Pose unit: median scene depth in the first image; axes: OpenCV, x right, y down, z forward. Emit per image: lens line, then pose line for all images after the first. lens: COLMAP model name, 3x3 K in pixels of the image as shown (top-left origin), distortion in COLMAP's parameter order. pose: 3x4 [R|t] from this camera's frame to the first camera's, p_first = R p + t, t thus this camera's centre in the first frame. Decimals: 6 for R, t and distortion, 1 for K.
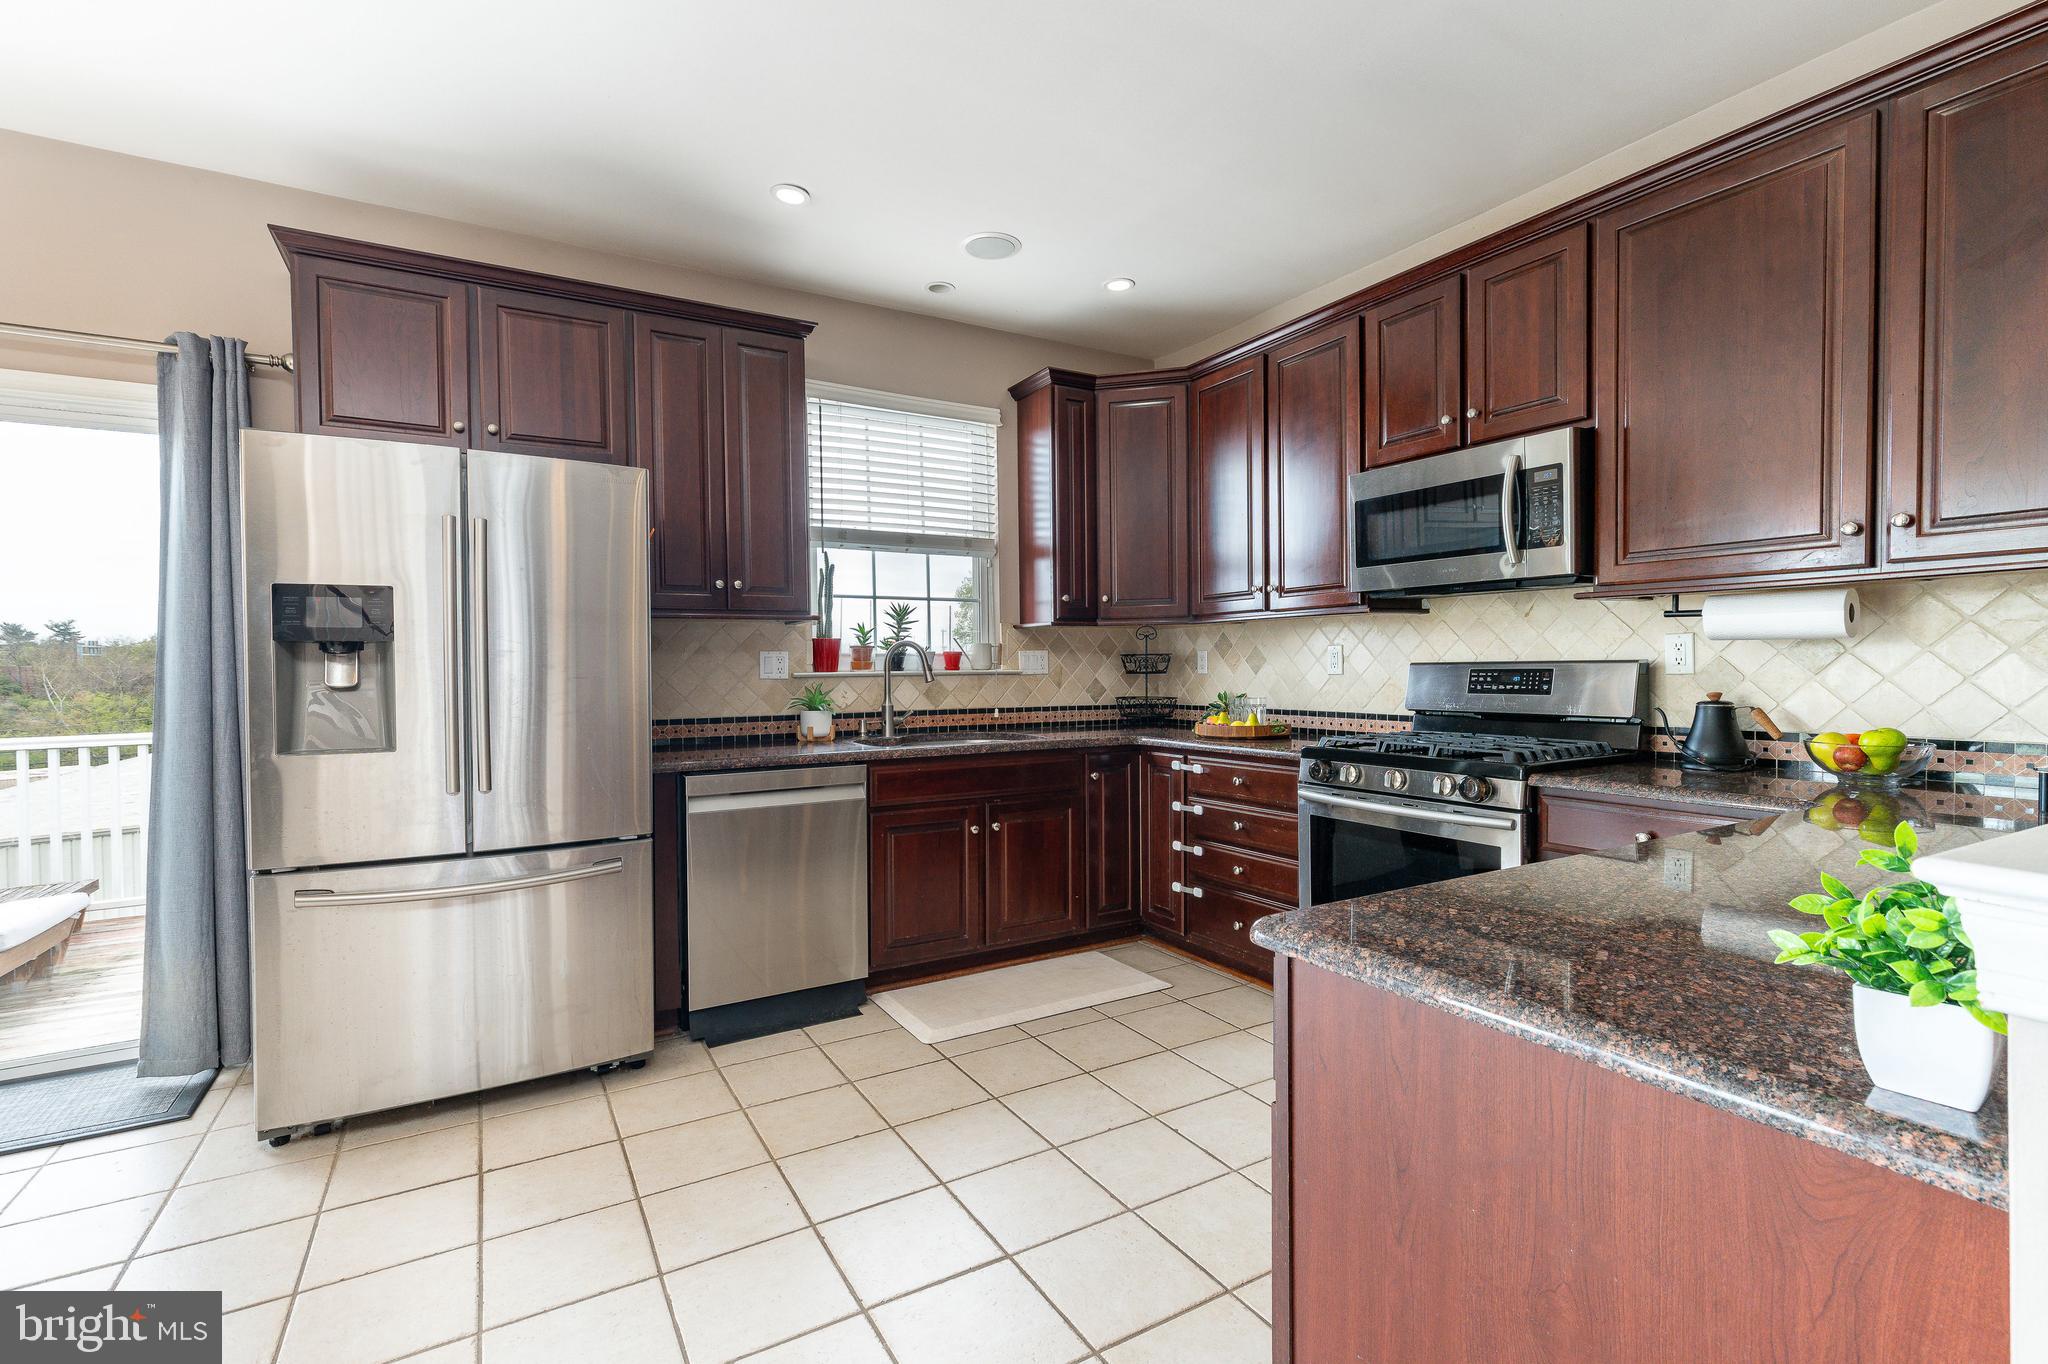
lens RADIAL K [[918.1, 0, 1013.9], [0, 918.1, 674.1], [0, 0, 1]] dist [0.011564, -0.000709]
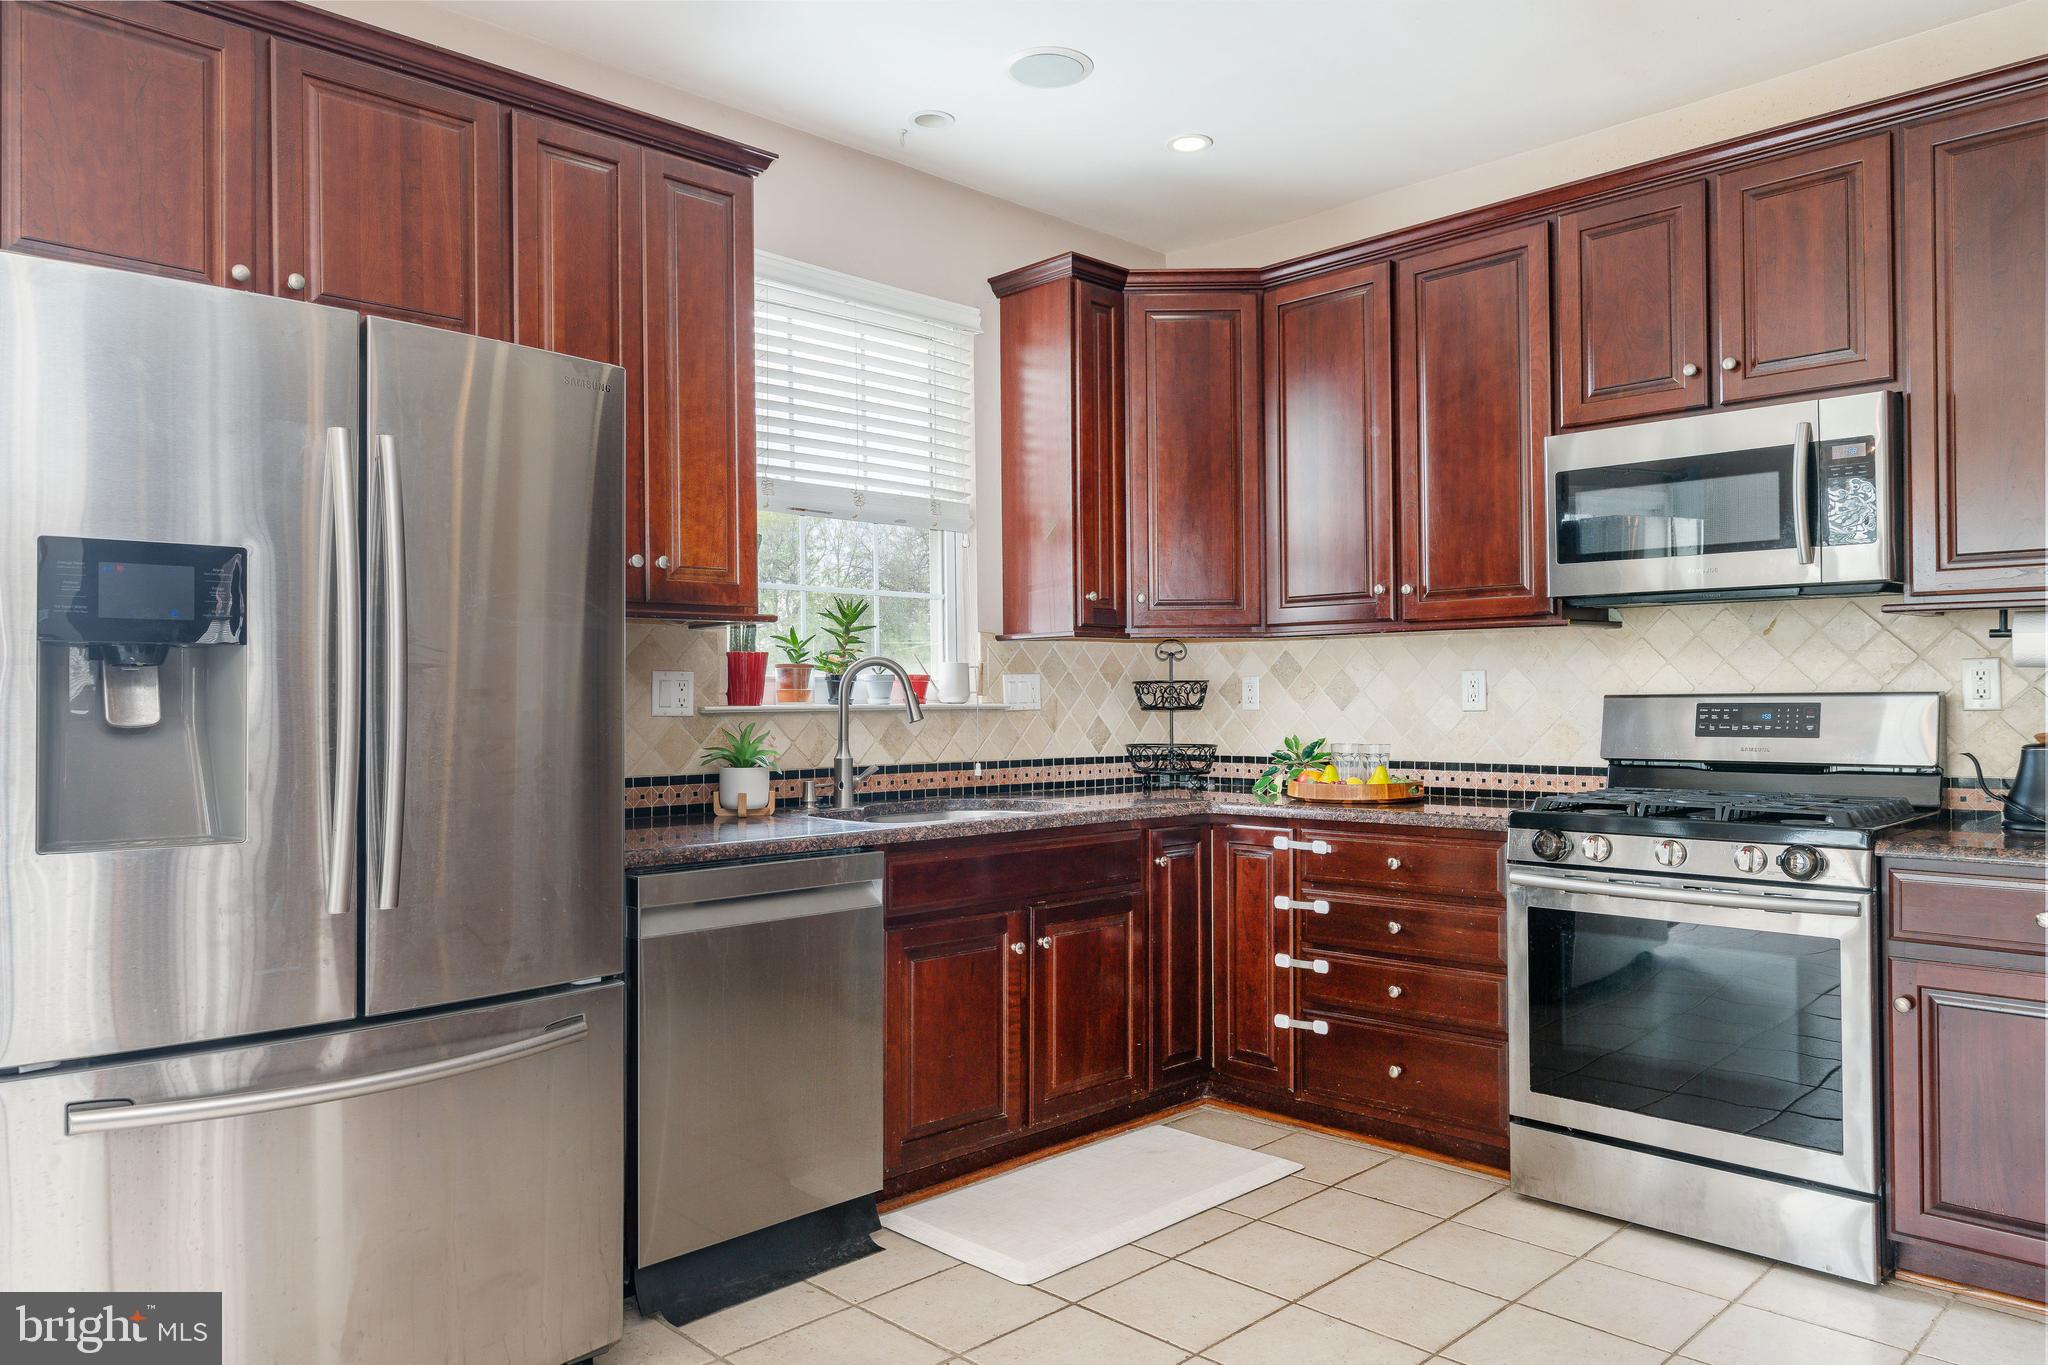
lens RADIAL K [[1386.3, 0, 1013.6], [0, 1386.3, 673.1], [0, 0, 1]] dist [0.001164, 0.002885]
pose [[0.969149, 0.009338, 0.246297, -0.285611], [-0.001987, 0.999546, -0.030078, 0.004165], [-0.246466, 0.028661, 0.968727, 0.043524]]
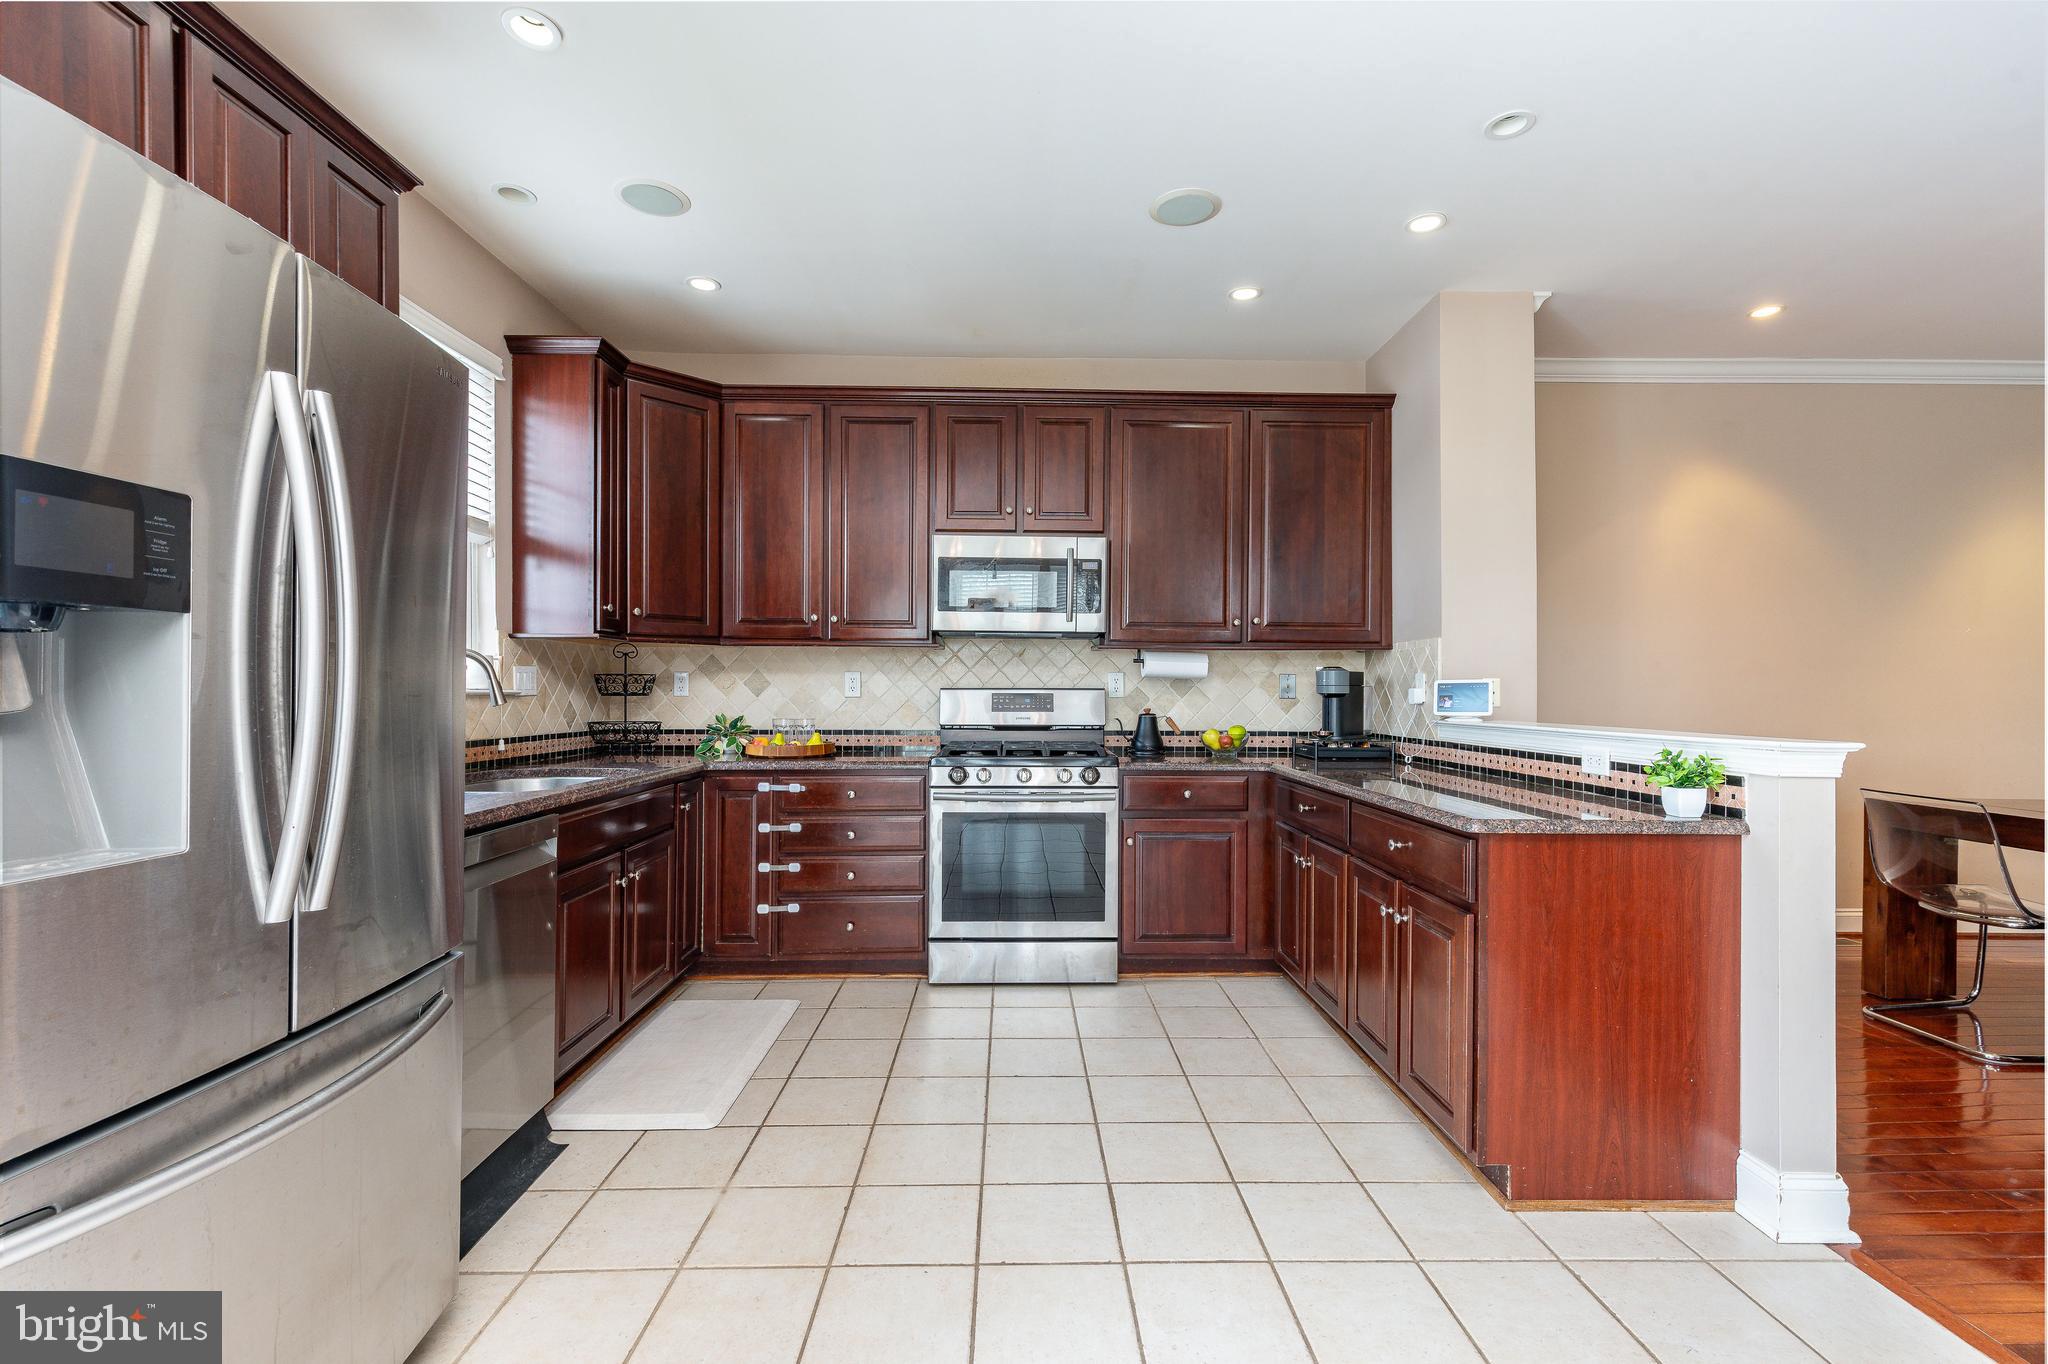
lens RADIAL K [[918.1, 0, 1031.8], [0, 918.1, 683.1], [0, 0, 1]] dist [0.011564, -0.000709]
pose [[0.485347, 0.018989, 0.874116, -0.585513], [-0.001890, 0.999785, -0.020670, 0.006127], [-0.874320, 0.008380, 0.485278, 0.268142]]
